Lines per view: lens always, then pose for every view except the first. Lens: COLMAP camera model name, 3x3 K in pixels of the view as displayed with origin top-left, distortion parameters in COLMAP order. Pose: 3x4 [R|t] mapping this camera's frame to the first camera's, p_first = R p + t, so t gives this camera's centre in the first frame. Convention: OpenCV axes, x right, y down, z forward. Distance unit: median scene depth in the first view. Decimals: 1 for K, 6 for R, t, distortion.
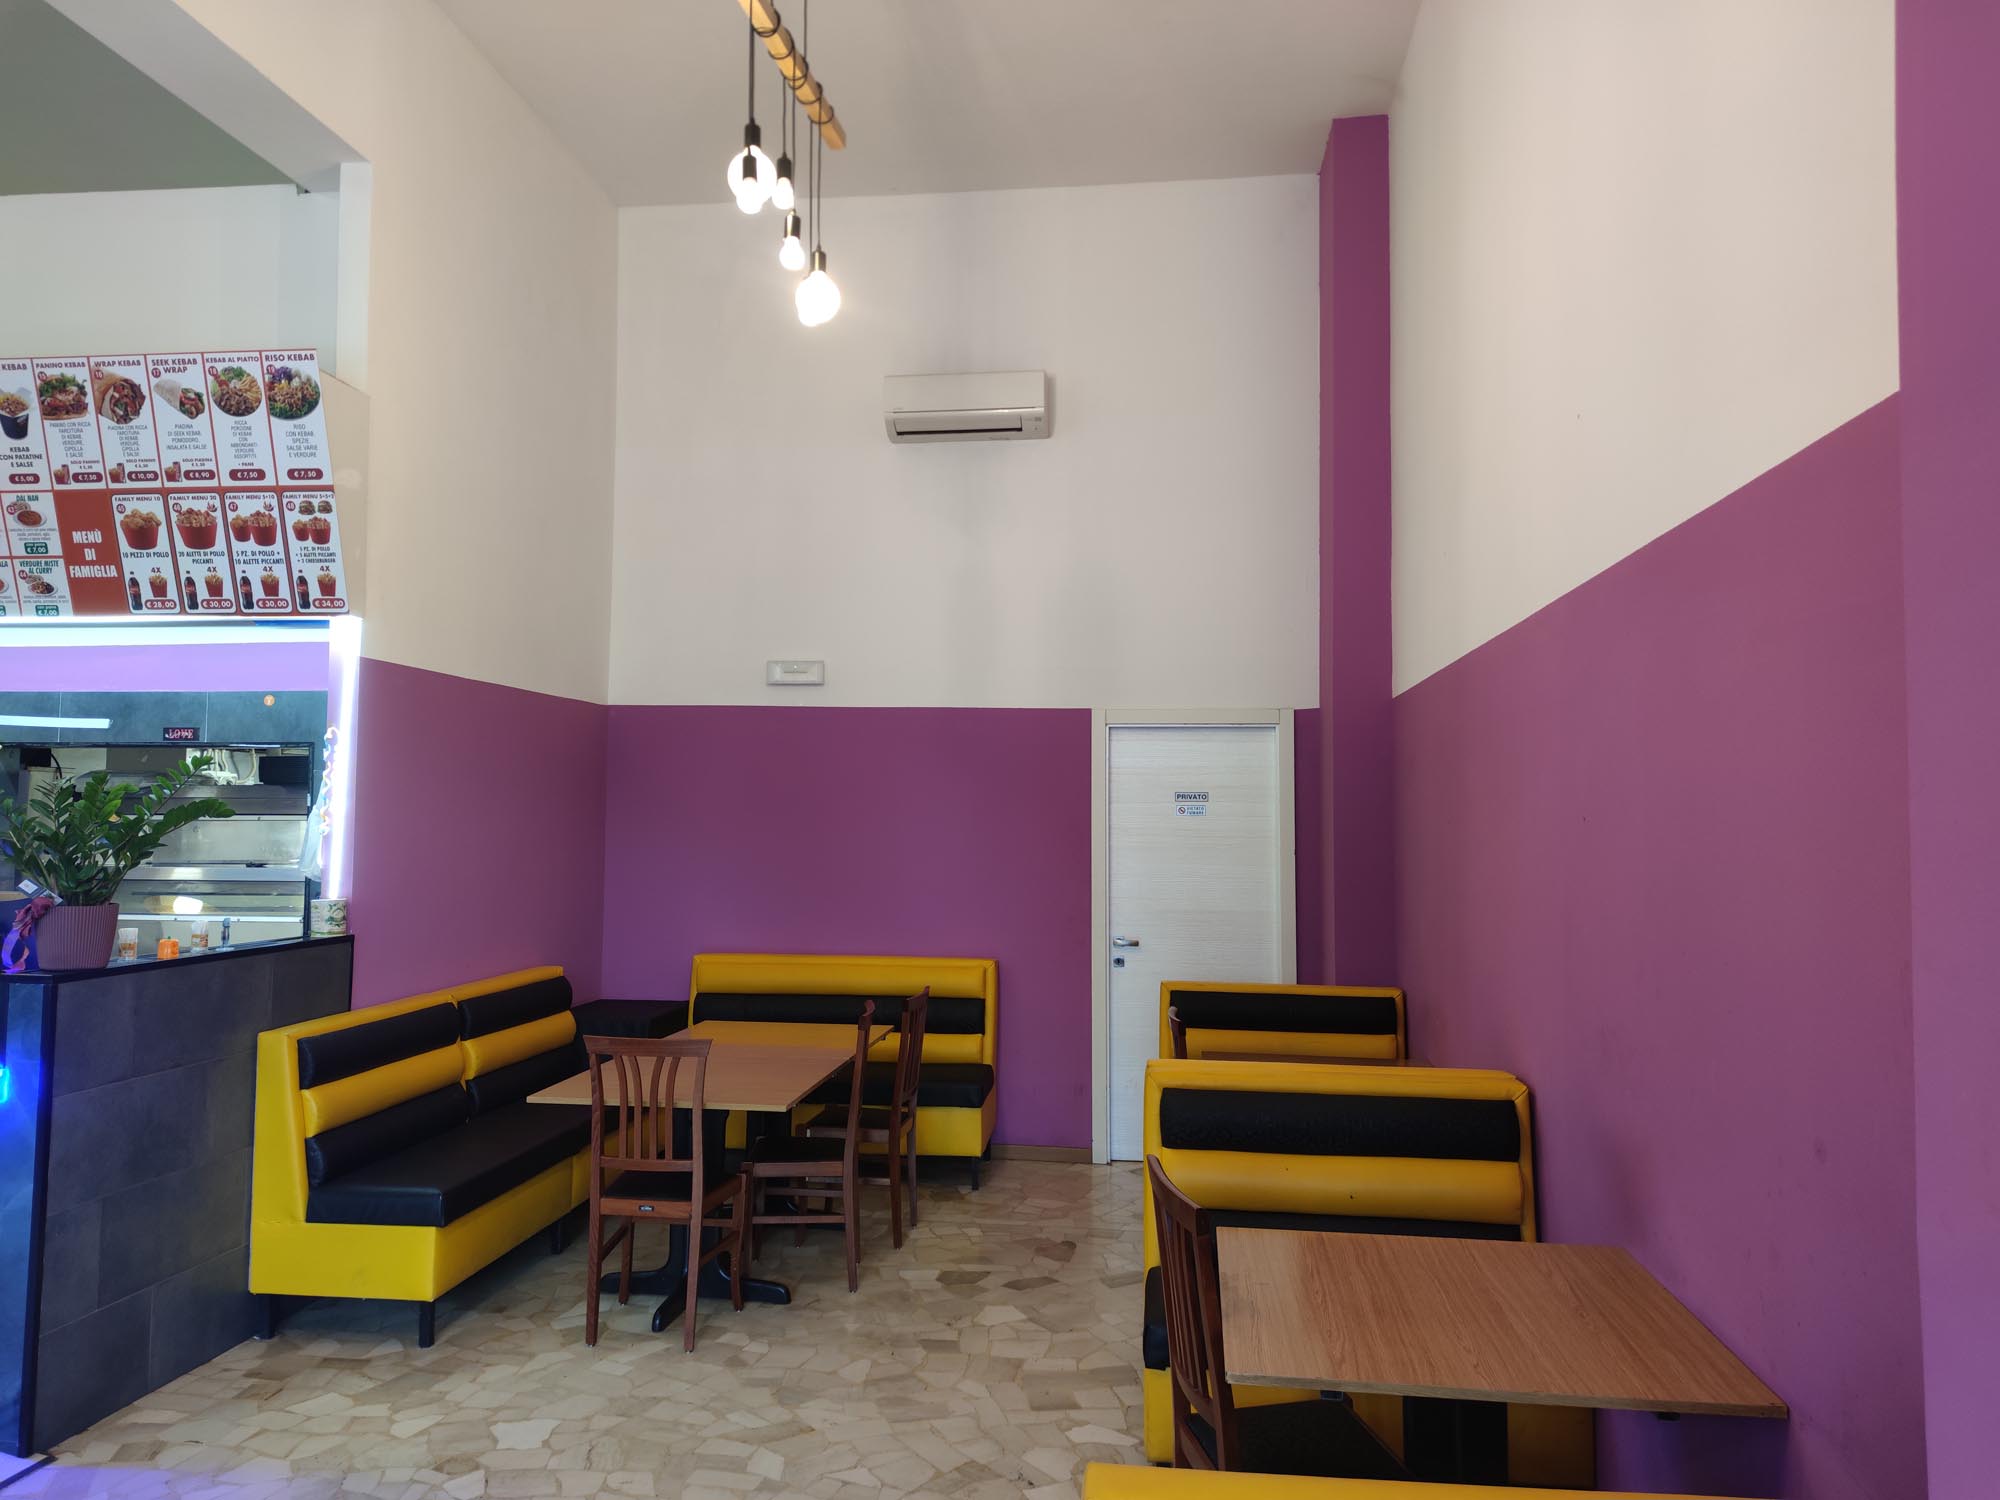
lens RADIAL K [[1428.3, 0, 989.5], [0, 1428.3, 763.9], [0, 0, 1]] dist [0.035203, -0.024024]
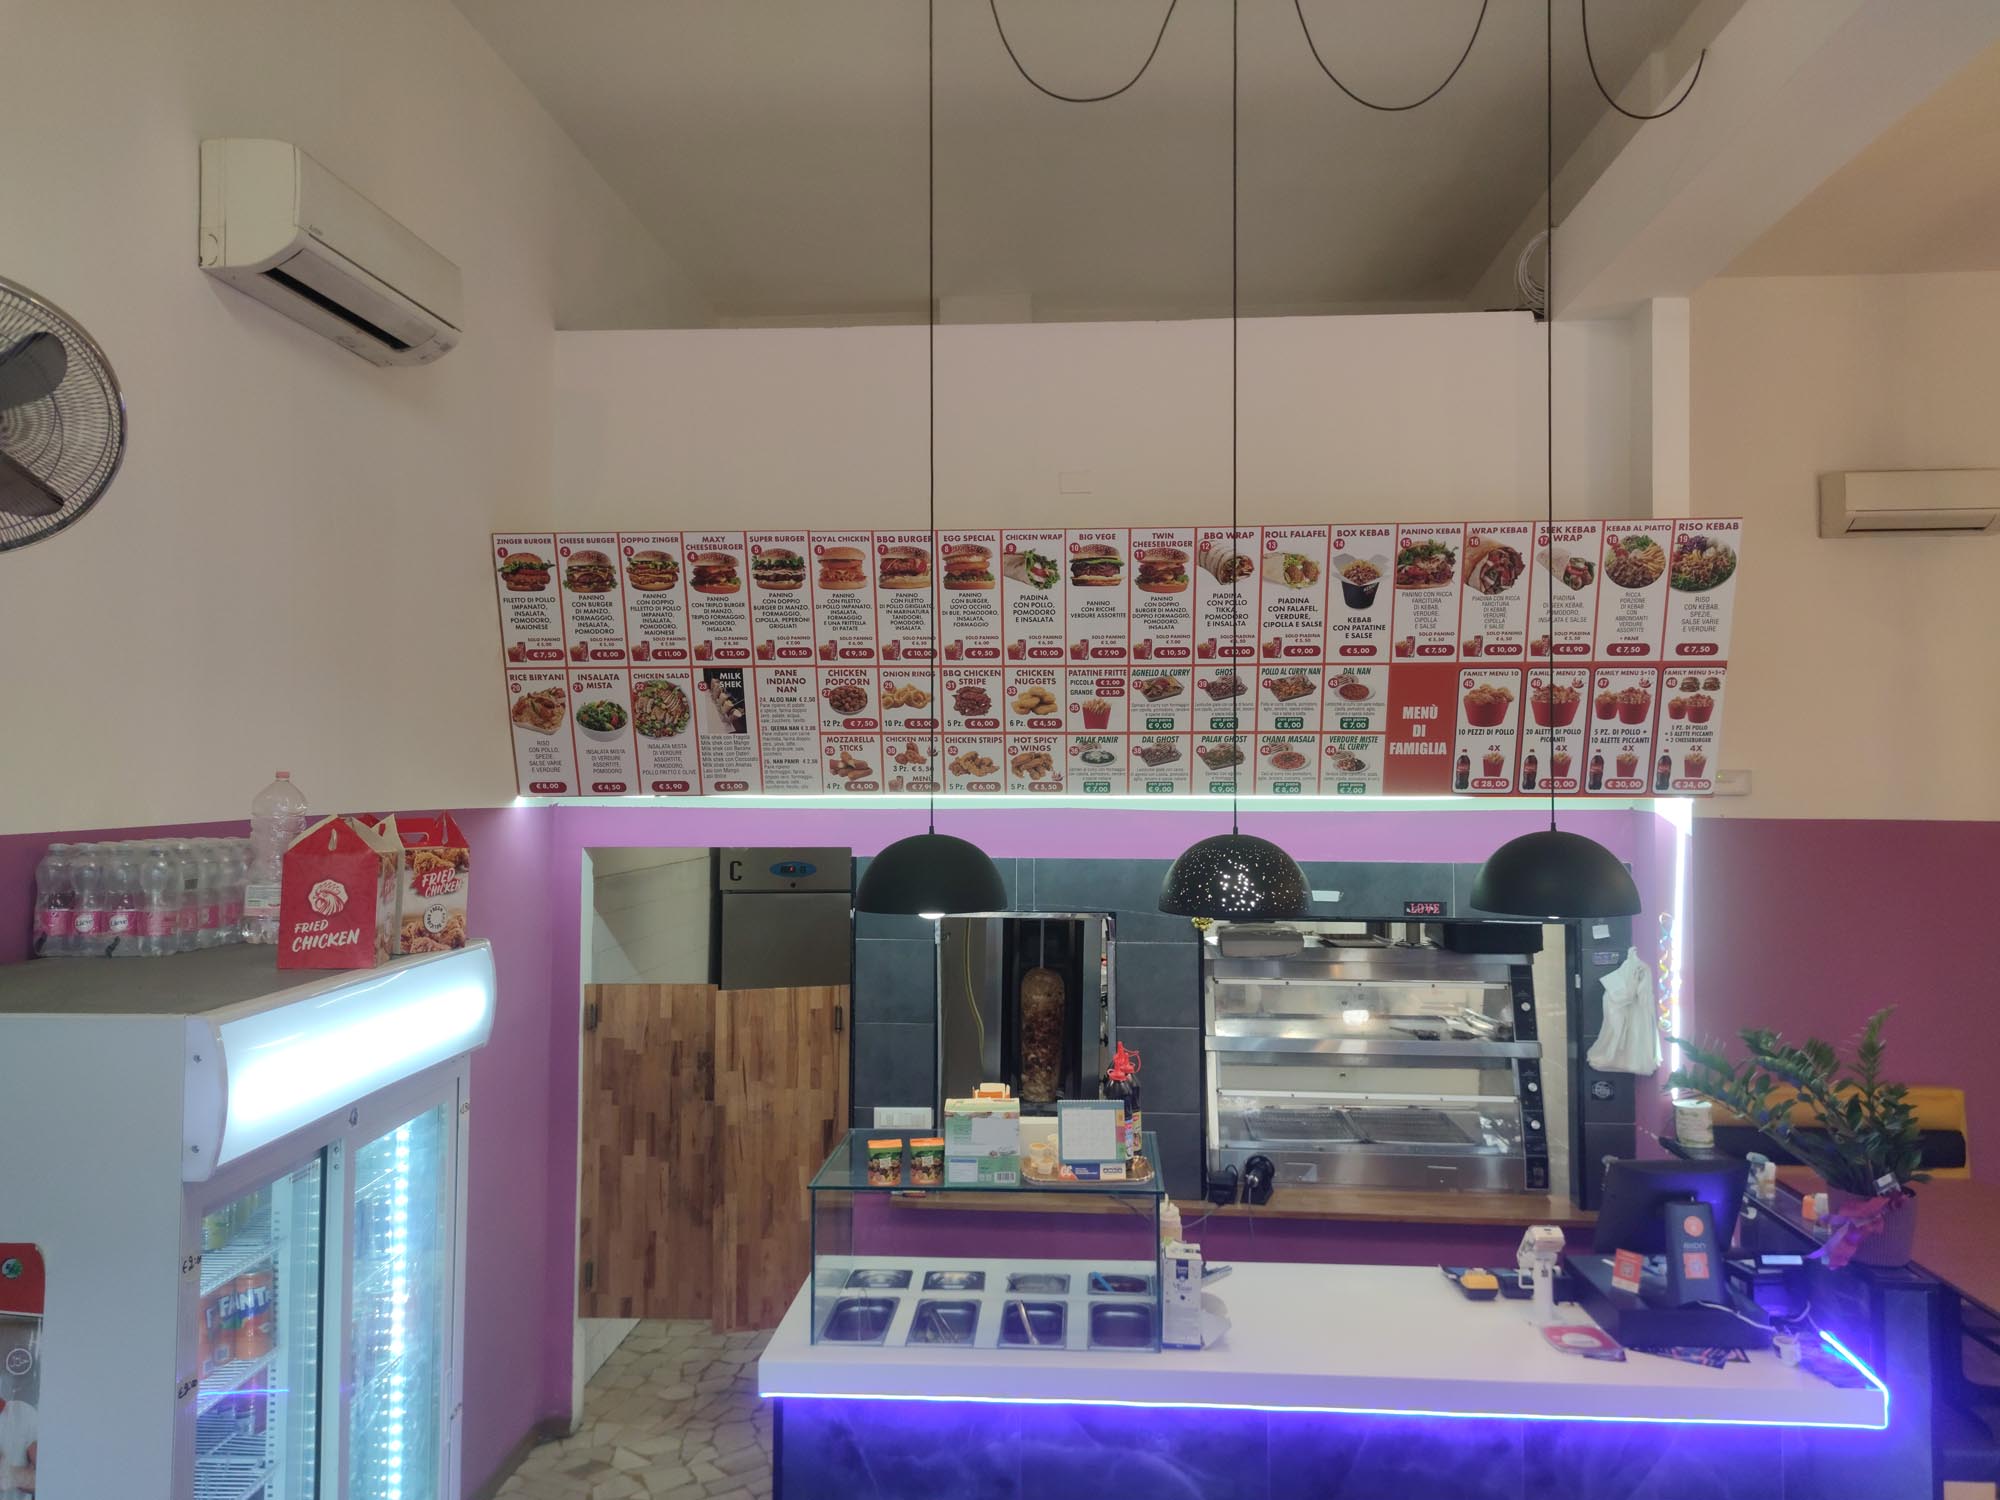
lens RADIAL K [[1419.5, 0, 1015.0], [0, 1419.5, 743.4], [0, 0, 1]] dist [0.074678, -0.069770]
pose [[0.997781, -0.006118, 0.066300, -0.958896], [0.004692, 0.999755, 0.021642, -0.160909], [-0.066416, -0.021283, 0.997565, 0.107525]]
